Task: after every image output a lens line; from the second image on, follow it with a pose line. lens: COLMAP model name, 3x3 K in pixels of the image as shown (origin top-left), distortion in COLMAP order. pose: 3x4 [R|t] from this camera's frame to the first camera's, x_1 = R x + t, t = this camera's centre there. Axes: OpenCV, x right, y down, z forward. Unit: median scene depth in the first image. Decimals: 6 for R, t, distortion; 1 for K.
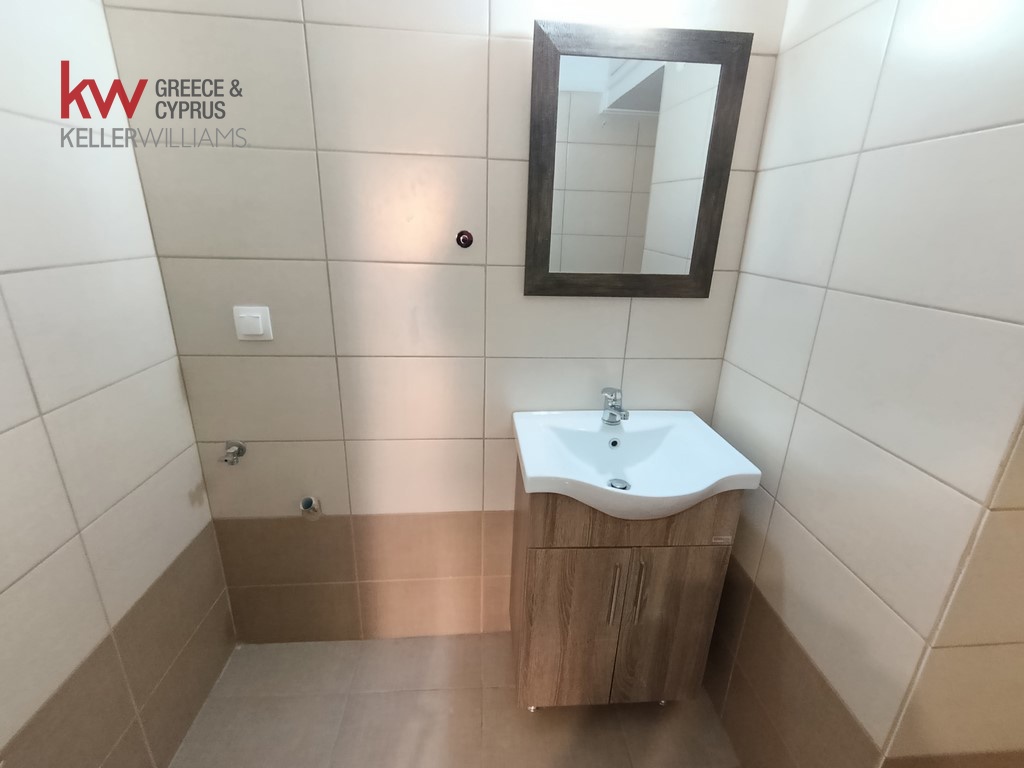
lens RADIAL K [[463.5, 0, 513.5], [0, 463.5, 381.0], [0, 0, 1]] dist [0.001930, 0.000186]
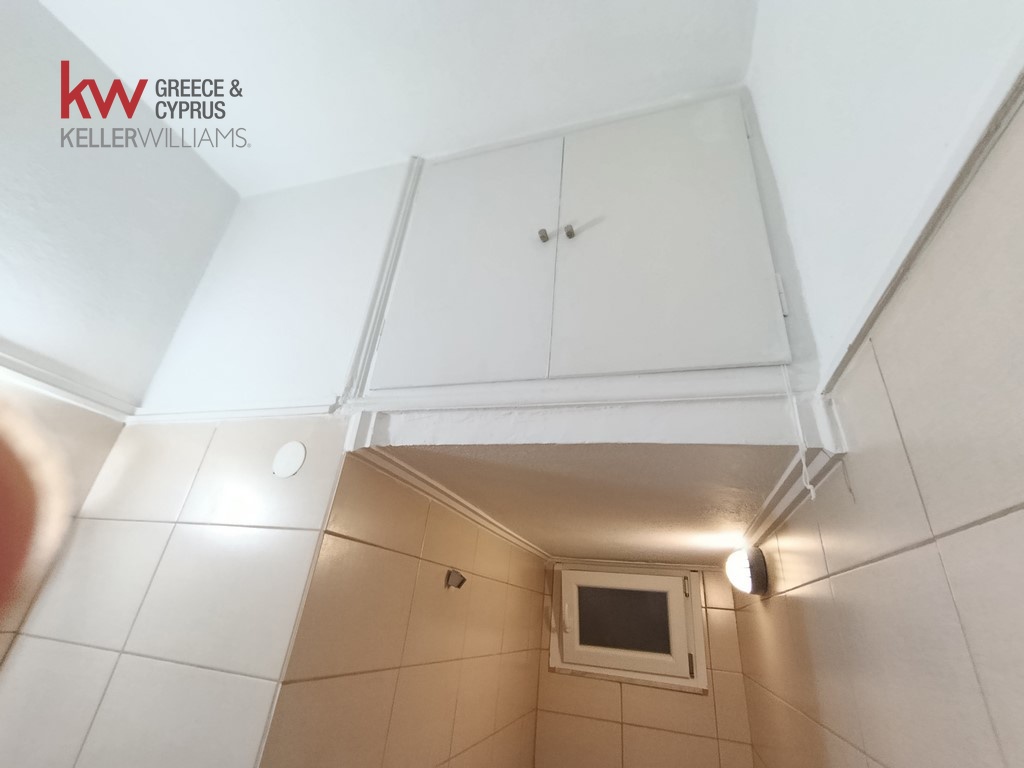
lens RADIAL K [[459.5, 0, 511.9], [0, 459.5, 381.9], [0, 0, 1]] dist [0.003451, 0.000177]
pose [[0.377527, 0.422660, 0.823913, -0.035732], [0.212922, 0.826293, -0.521445, -0.200259], [-0.901187, 0.372288, 0.221954, -0.206231]]
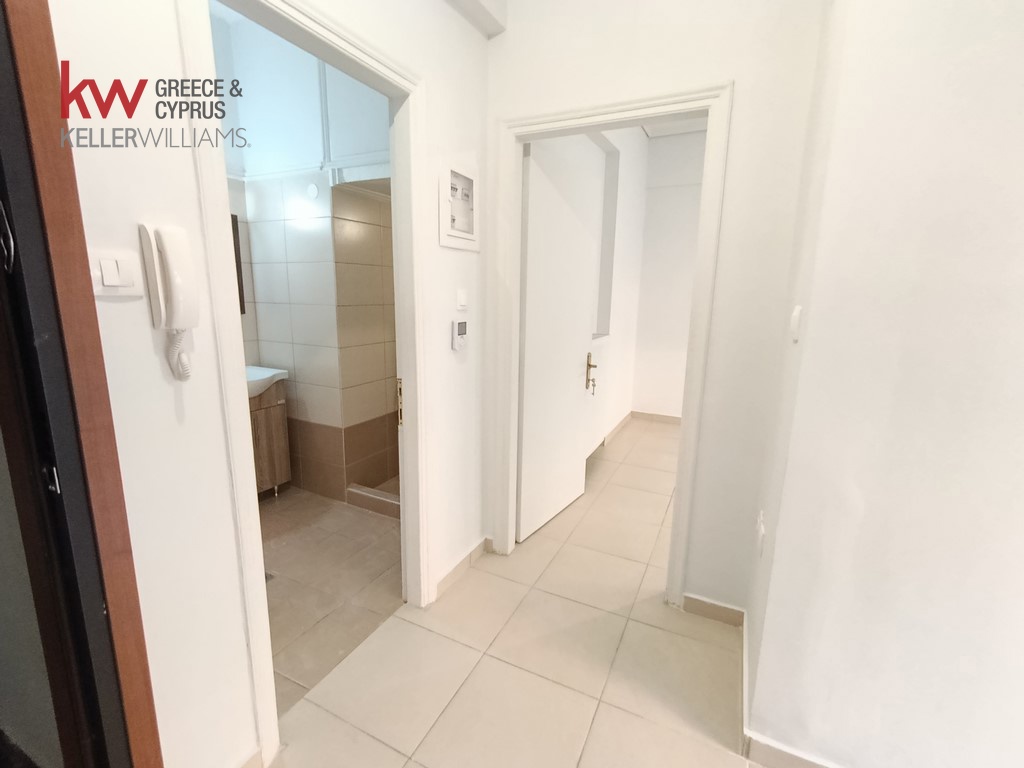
lens RADIAL K [[463.5, 0, 513.5], [0, 463.5, 381.0], [0, 0, 1]] dist [0.001930, 0.000186]
pose [[0.506537, -0.186105, 0.841894, -1.042344], [0.270653, 0.961394, 0.049679, 0.447905], [-0.818637, 0.202697, 0.537352, -1.463106]]
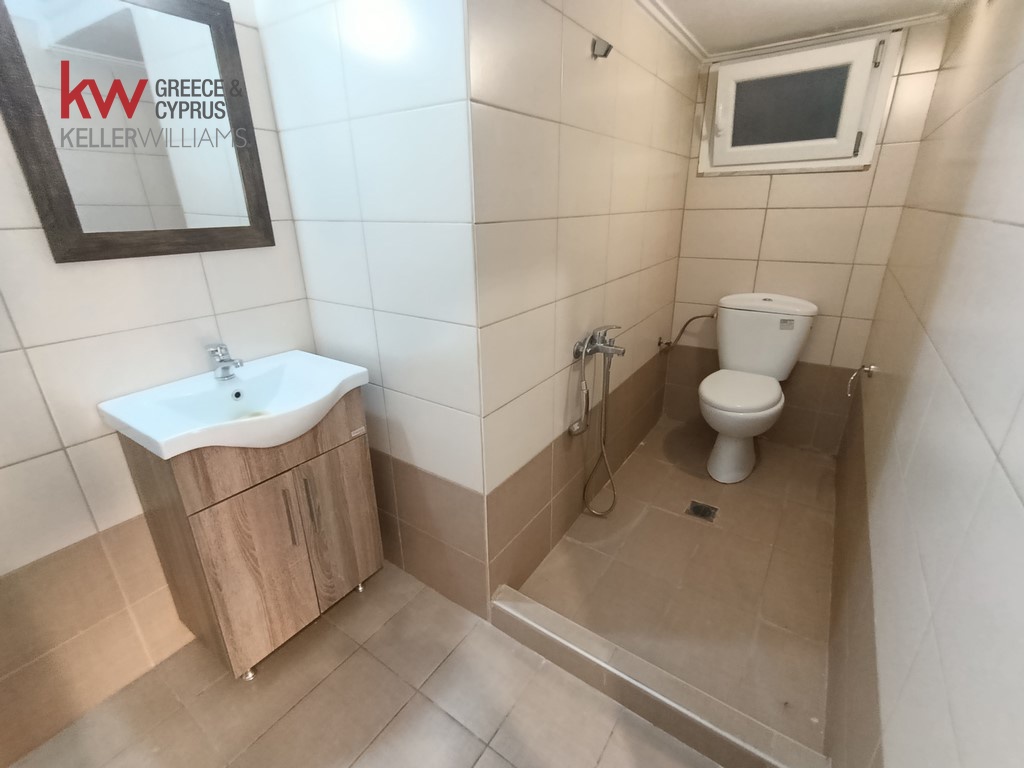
lens RADIAL K [[459.4, 0, 513.8], [0, 459.4, 380.5], [0, 0, 1]] dist [0.004936, 0.000891]
pose [[0.621910, -0.315243, 0.716833, -0.139129], [0.280560, 0.944322, 0.171878, 0.111705], [-0.731104, 0.094222, 0.675728, -0.167626]]
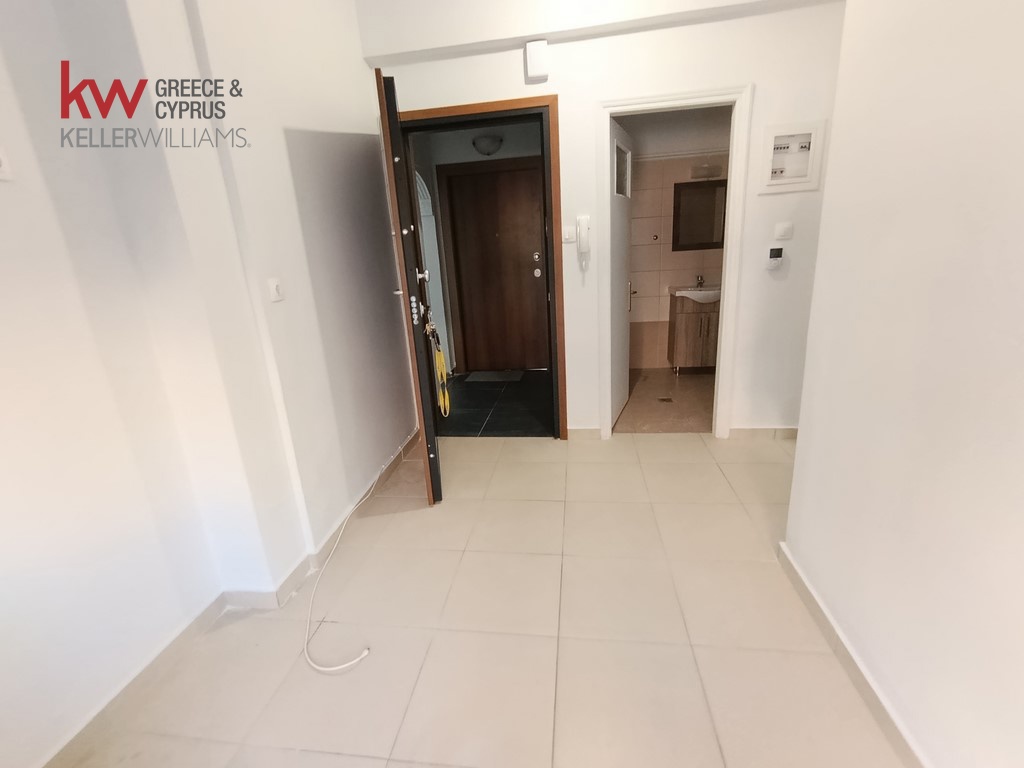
lens RADIAL K [[459.5, 0, 511.9], [0, 459.5, 381.9], [0, 0, 1]] dist [0.003451, 0.000177]
pose [[0.973178, -0.027018, -0.228463, -0.437045], [0.020216, 0.999281, -0.032059, 1.004288], [0.229165, 0.026581, 0.973025, -3.007241]]
